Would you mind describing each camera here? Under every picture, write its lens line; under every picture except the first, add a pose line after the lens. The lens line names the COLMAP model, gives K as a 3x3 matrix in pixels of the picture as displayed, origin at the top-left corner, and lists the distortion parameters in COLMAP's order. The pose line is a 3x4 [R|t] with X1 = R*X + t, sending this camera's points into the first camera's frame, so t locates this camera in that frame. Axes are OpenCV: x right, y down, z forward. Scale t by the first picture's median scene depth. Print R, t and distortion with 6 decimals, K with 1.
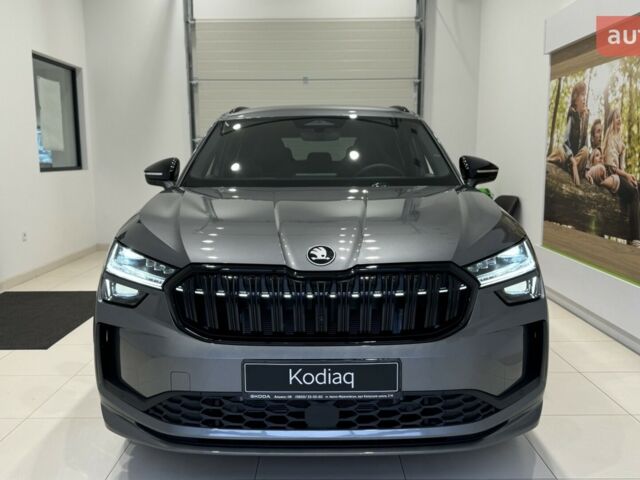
lens RADIAL K [[596.2, 0, 320.0], [0, 596.2, 240.0], [0, 0, 1]] dist [0.161120, -0.328640]
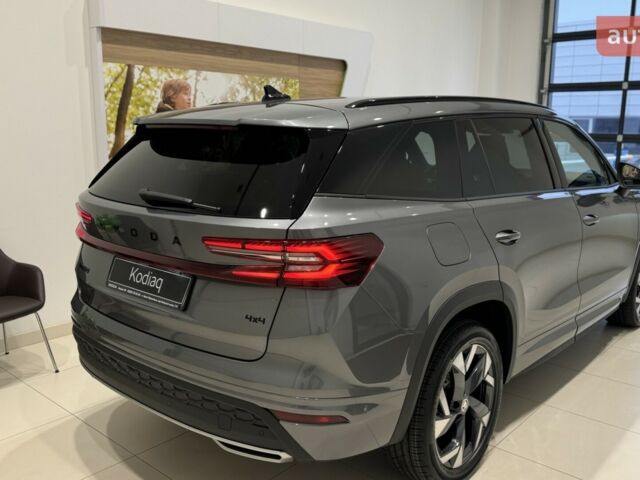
lens RADIAL K [[603.6, 0, 327.6], [0, 603.6, 237.6], [0, 0, 1]] dist [0.153312, -0.354065]
pose [[-0.753857, -0.119317, 0.646114, -0.496060], [0.086617, 0.956743, 0.277742, -0.313112], [-0.651304, 0.265342, -0.710913, 1.875066]]
